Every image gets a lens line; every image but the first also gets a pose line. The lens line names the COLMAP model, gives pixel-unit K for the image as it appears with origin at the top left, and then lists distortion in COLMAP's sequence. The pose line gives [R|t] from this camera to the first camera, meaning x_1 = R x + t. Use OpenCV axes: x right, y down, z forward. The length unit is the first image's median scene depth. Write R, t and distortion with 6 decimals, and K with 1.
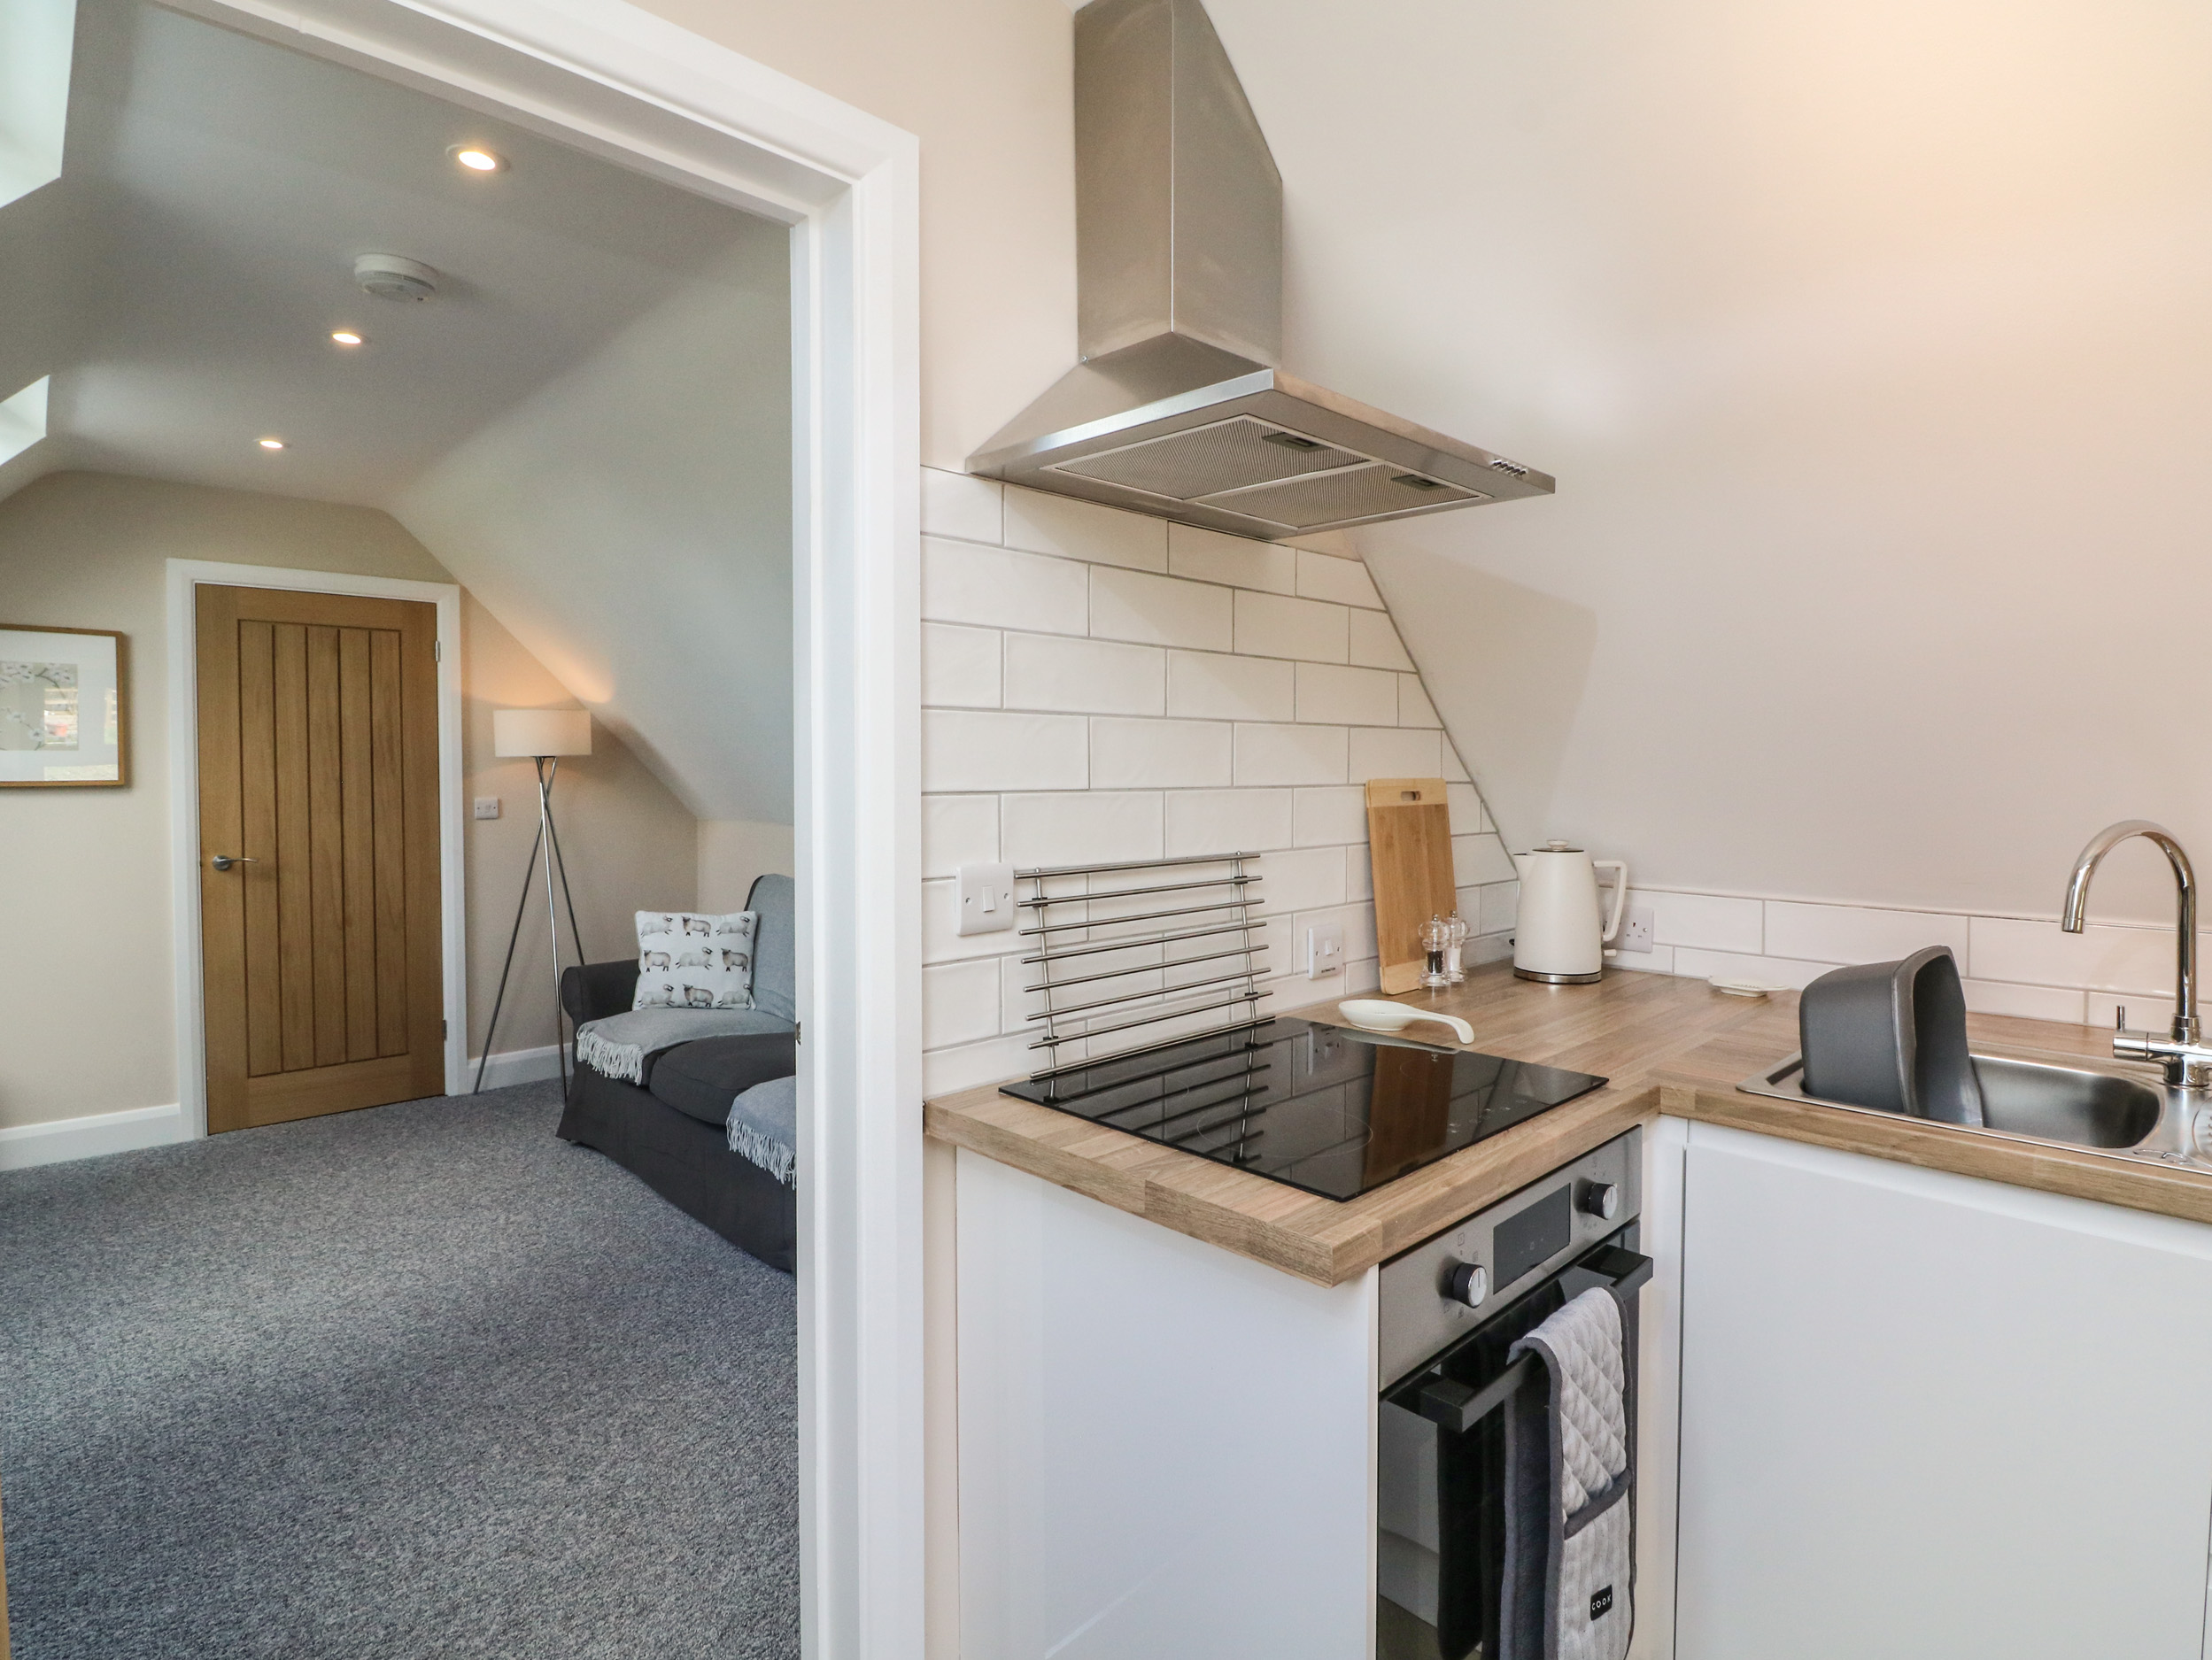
lens RADIAL K [[1144.9, 0, 1116.9], [0, 1144.9, 824.8], [0, 0, 1]] dist [-0.005925, -0.005013]
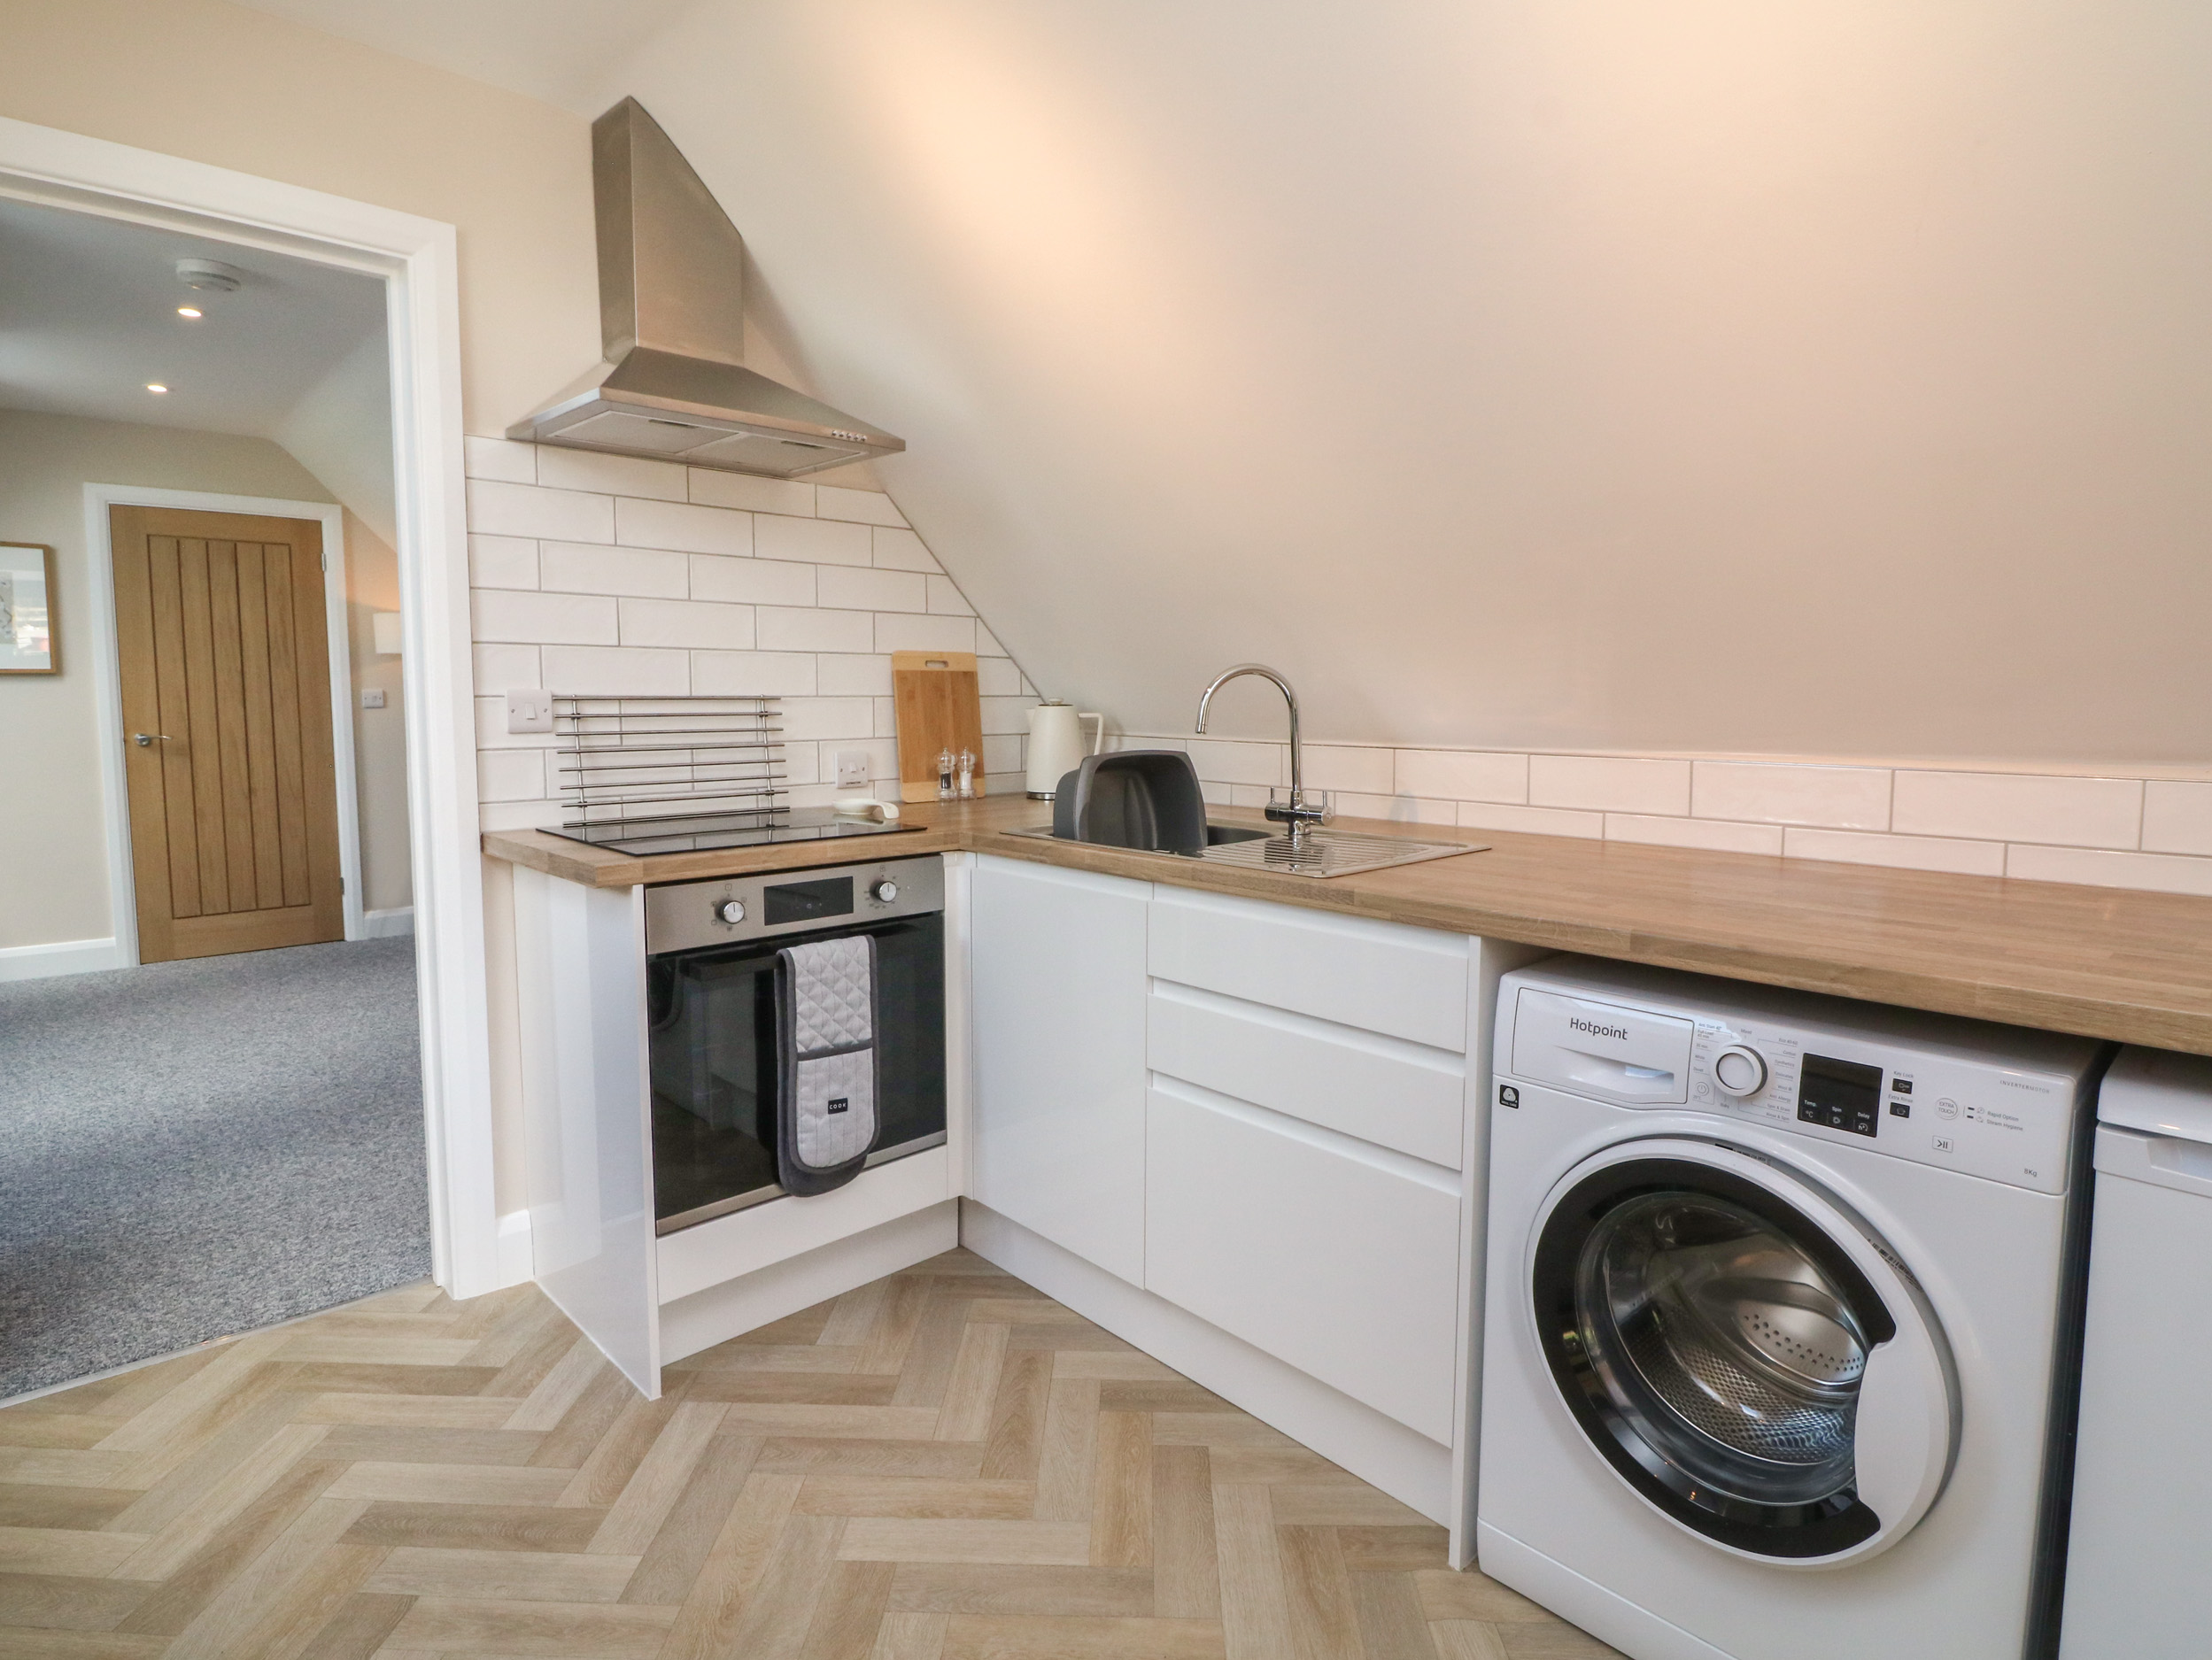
lens RADIAL K [[1144.9, 0, 1102.4], [0, 1144.9, 817.0], [0, 0, 1]] dist [-0.005925, -0.005013]
pose [[0.999983, 0.004633, -0.003529, 0.420431], [-0.004412, 0.998165, 0.060385, 0.068720], [0.003803, -0.060368, 0.998169, -0.360123]]
